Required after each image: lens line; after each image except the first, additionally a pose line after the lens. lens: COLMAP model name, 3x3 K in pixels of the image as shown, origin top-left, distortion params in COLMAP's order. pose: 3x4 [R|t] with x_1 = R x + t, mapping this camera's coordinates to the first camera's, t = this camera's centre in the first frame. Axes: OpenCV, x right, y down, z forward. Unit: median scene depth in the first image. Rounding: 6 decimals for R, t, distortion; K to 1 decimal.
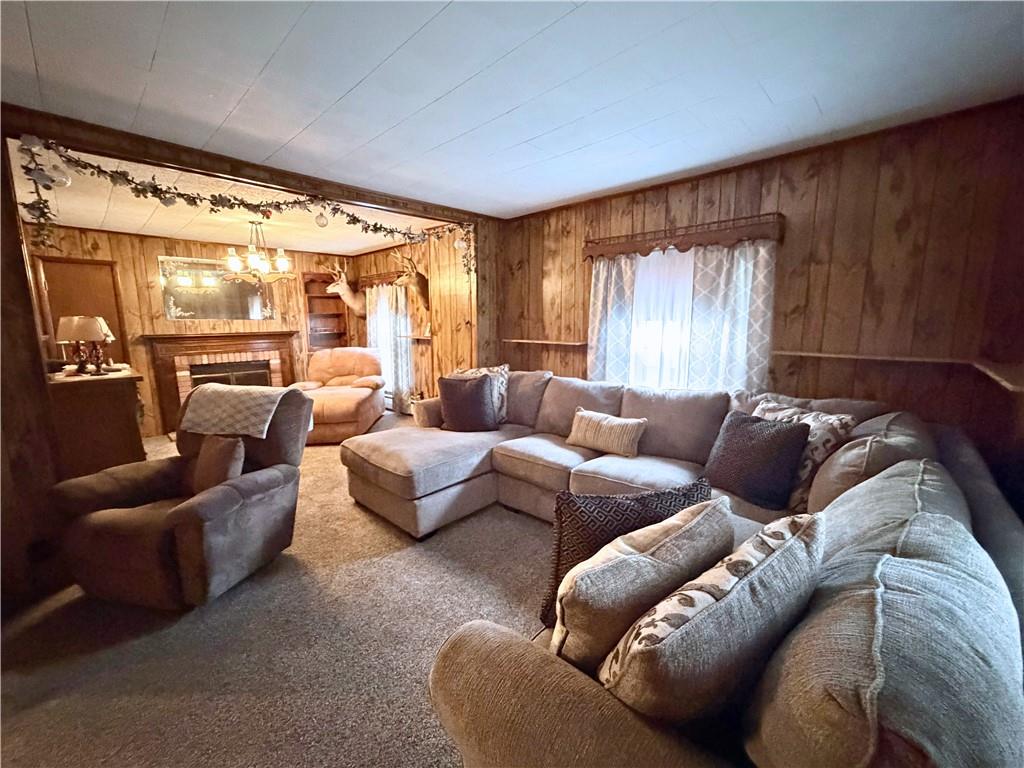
lens RADIAL K [[406.8, 0, 512.0], [0, 406.8, 384.0], [0, 0, 1]] dist [-0.000323, 0.000340]
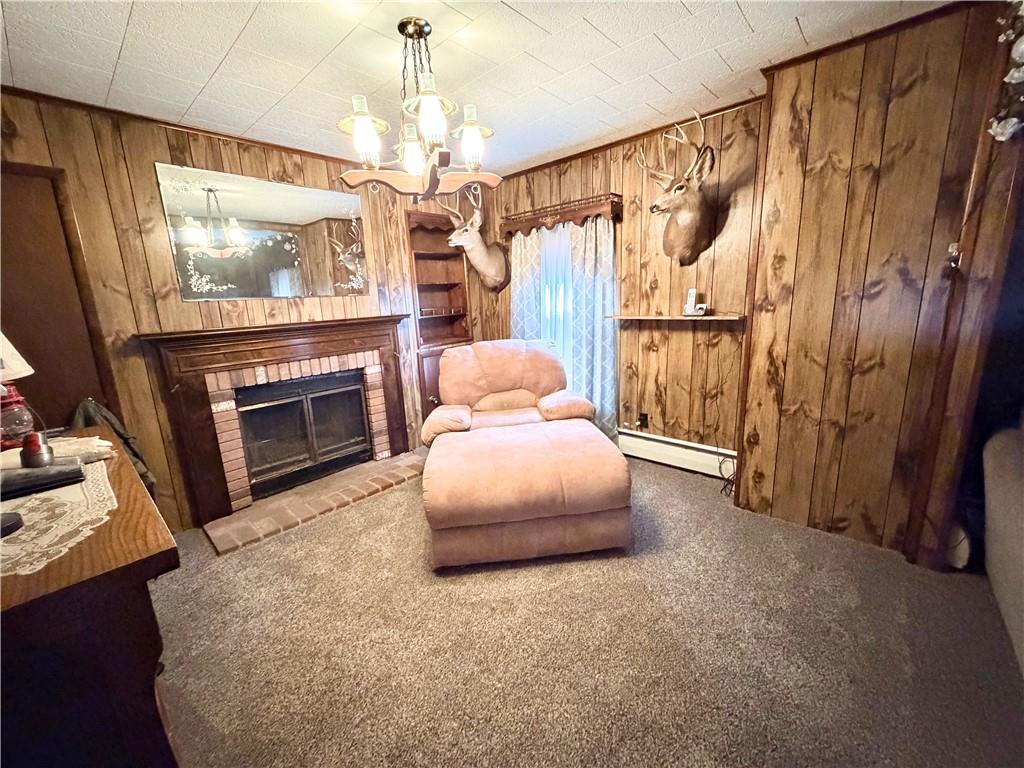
lens RADIAL K [[406.8, 0, 512.0], [0, 406.8, 384.0], [0, 0, 1]] dist [-0.000323, 0.000340]
pose [[0.999193, -0.039300, 0.008332, -0.434258], [0.038784, 0.997736, 0.054947, -0.064962], [-0.010472, -0.054579, 0.998455, 0.471143]]
